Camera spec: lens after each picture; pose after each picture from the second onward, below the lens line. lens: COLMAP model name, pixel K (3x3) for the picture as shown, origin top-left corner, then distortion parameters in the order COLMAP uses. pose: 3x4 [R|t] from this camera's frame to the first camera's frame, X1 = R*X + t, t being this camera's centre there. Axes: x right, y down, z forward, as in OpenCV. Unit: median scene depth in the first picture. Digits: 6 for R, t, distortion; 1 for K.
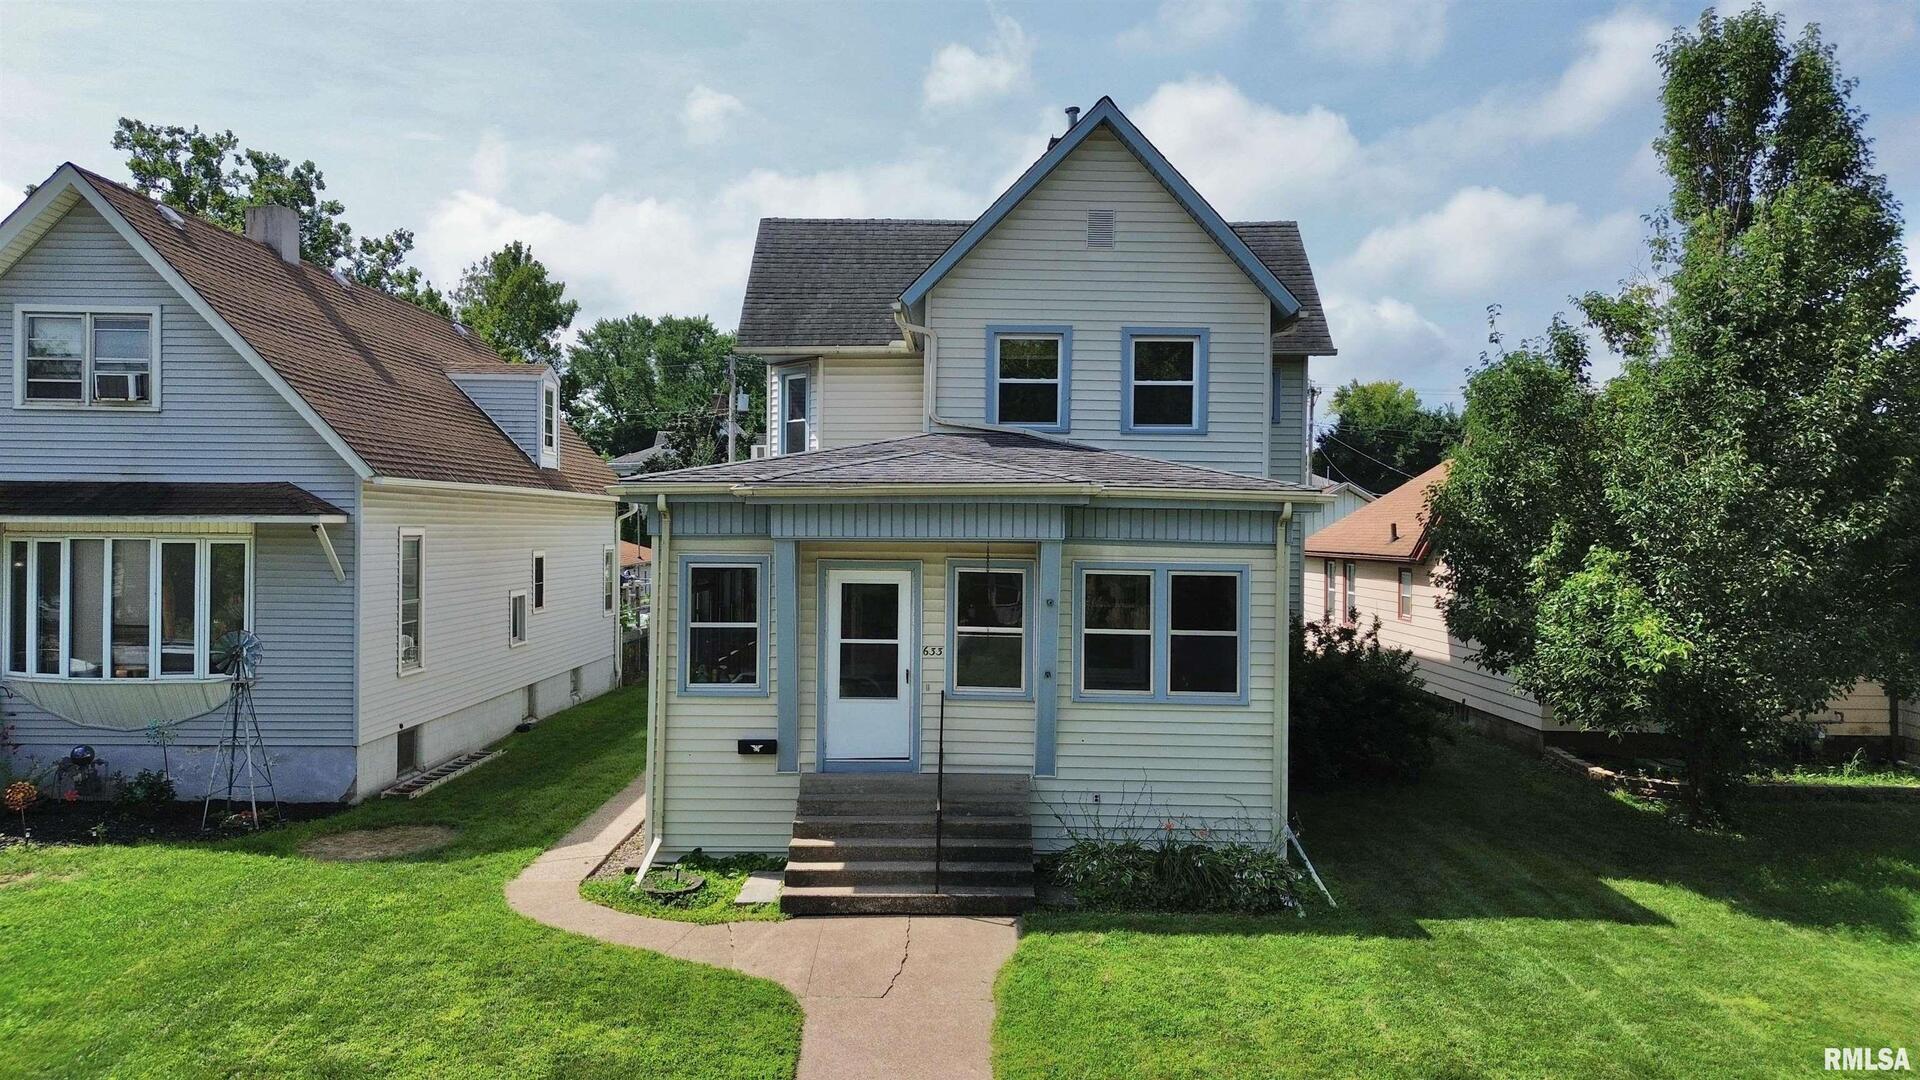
lens RADIAL K [[1375.6, 0, 961.3], [0, 1375.6, 534.7], [0, 0, 1]] dist [0.009161, -0.000483]
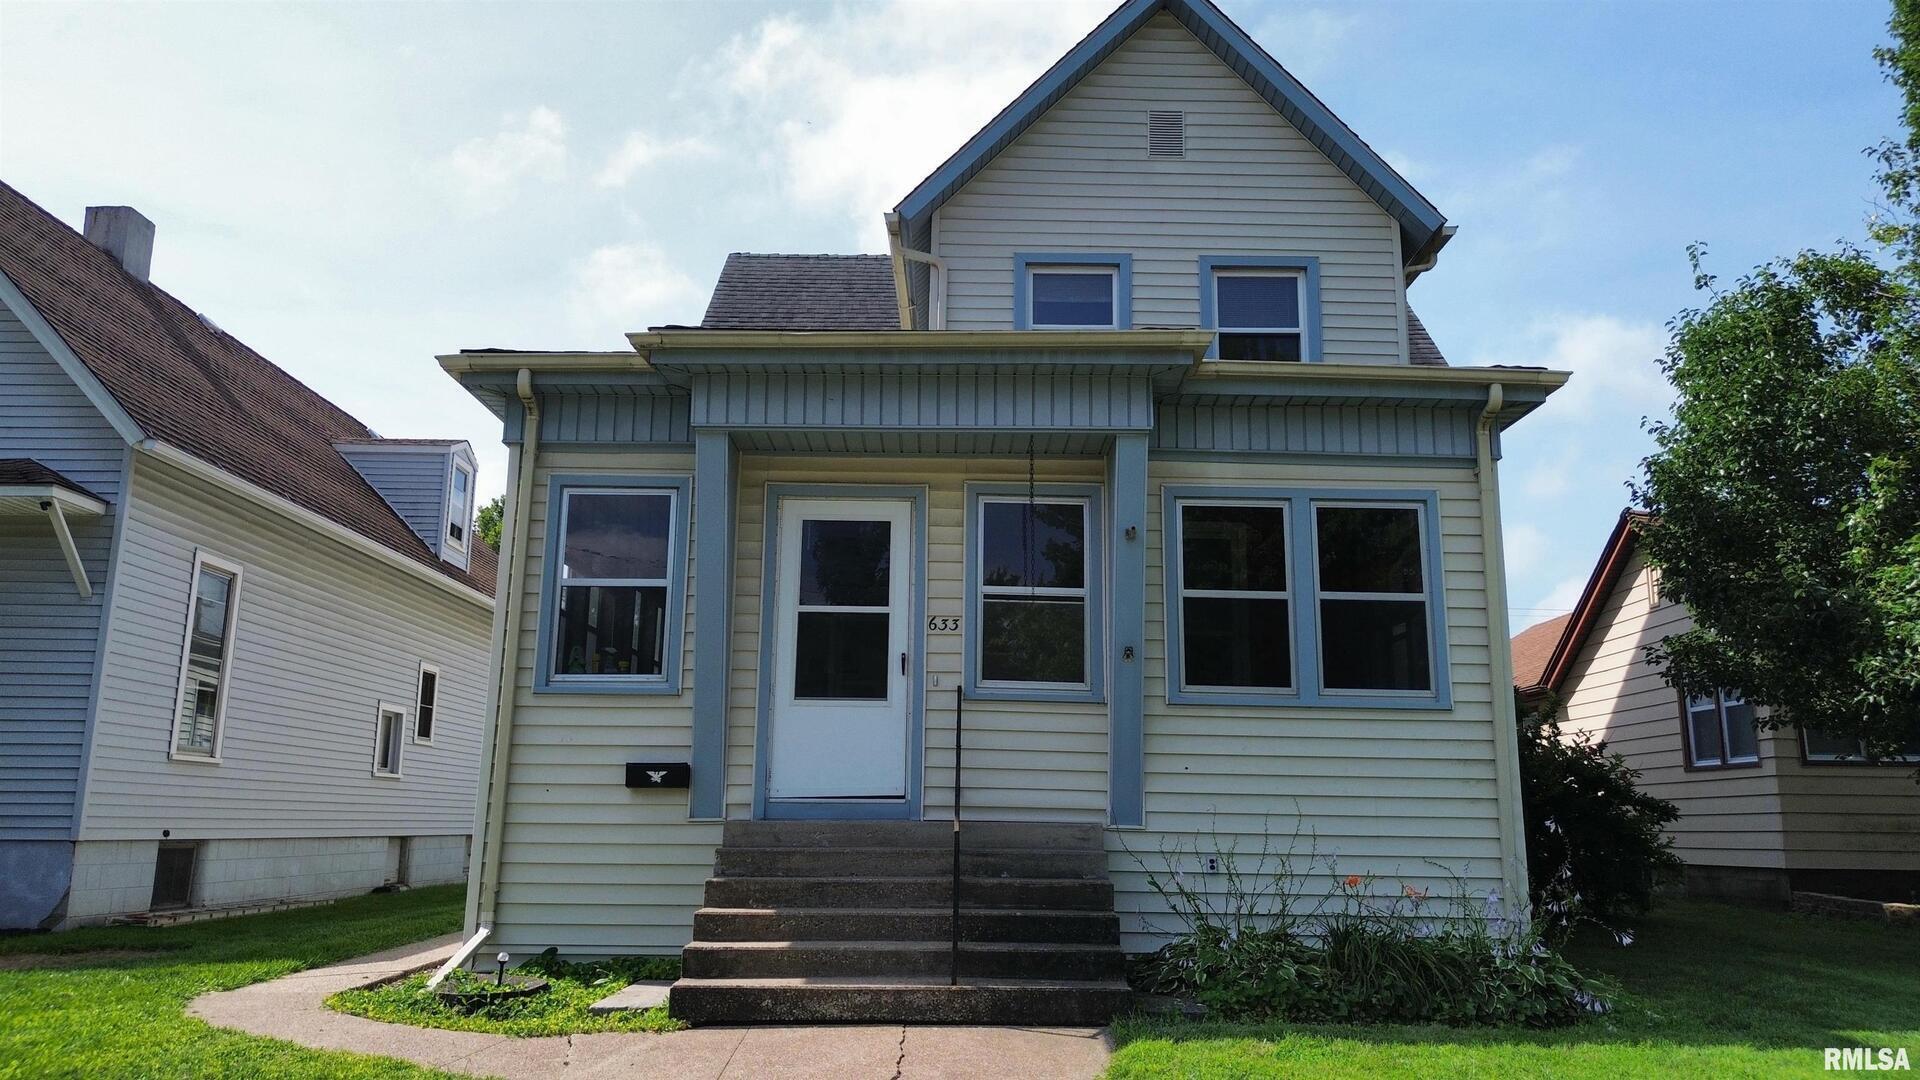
lens RADIAL K [[1375.6, 0, 960.5], [0, 1375.6, 542.3], [0, 0, 1]] dist [0.009161, -0.000483]
pose [[0.999993, 0.001496, 0.003342, -0.015348], [-0.000770, 0.978218, -0.207581, 0.179006], [-0.003580, 0.207577, 0.978212, 0.375288]]
